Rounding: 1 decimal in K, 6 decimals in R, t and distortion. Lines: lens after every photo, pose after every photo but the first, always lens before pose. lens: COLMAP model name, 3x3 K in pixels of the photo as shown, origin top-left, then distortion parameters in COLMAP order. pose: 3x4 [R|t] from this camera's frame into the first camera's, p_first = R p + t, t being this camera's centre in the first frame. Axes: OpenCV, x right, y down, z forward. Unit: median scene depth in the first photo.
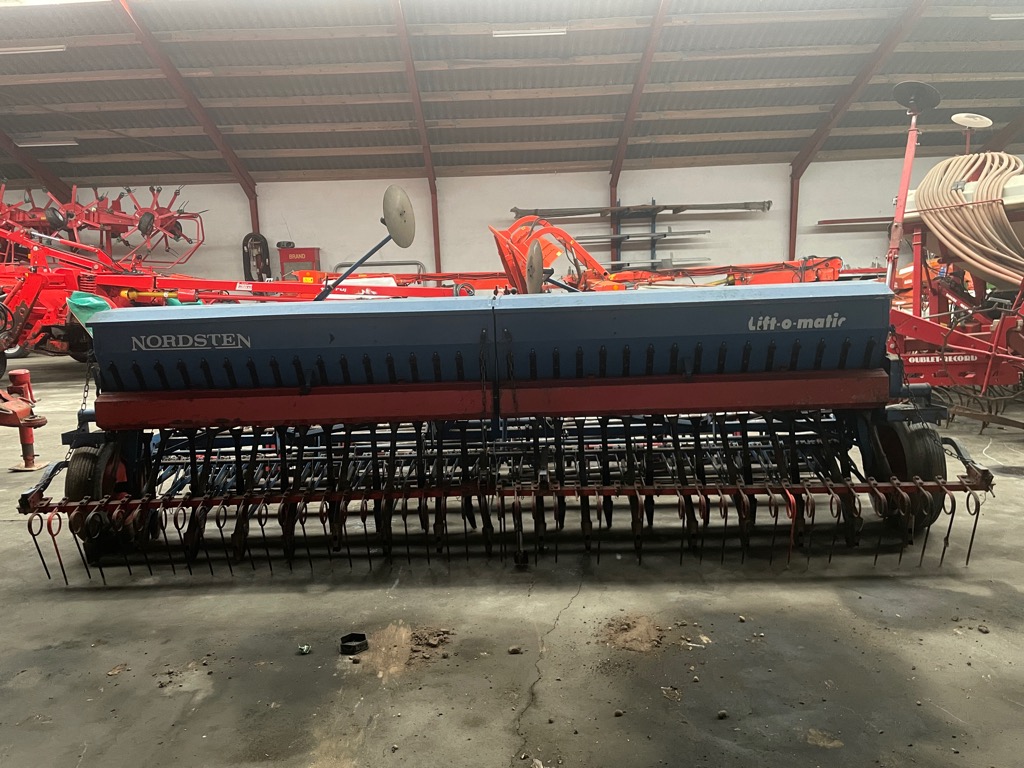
lens RADIAL K [[769.9, 0, 506.7], [0, 769.9, 386.9], [0, 0, 1]] dist [0.093993, -0.121603]
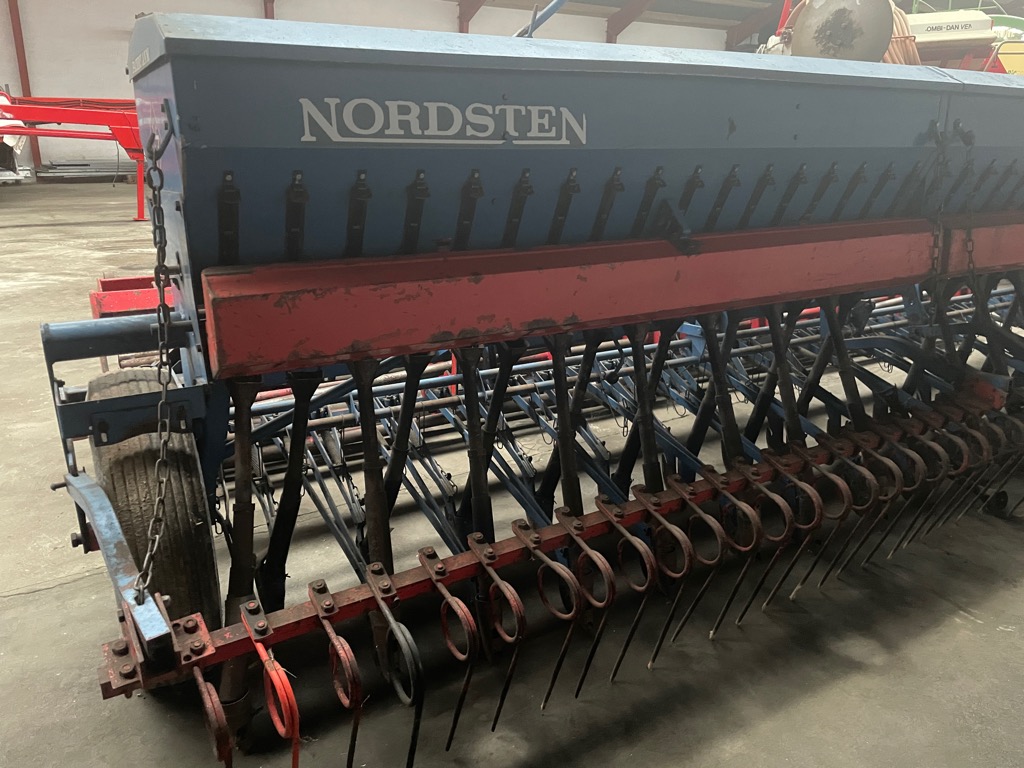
lens RADIAL K [[788.8, 0, 515.0], [0, 788.8, 383.5], [0, 0, 1]] dist [0.098900, -0.134864]
pose [[0.839633, -0.121566, 0.529375, -0.601693], [0.037112, 0.985194, 0.167378, 0.003019], [-0.541885, -0.120890, 0.831713, 0.647823]]
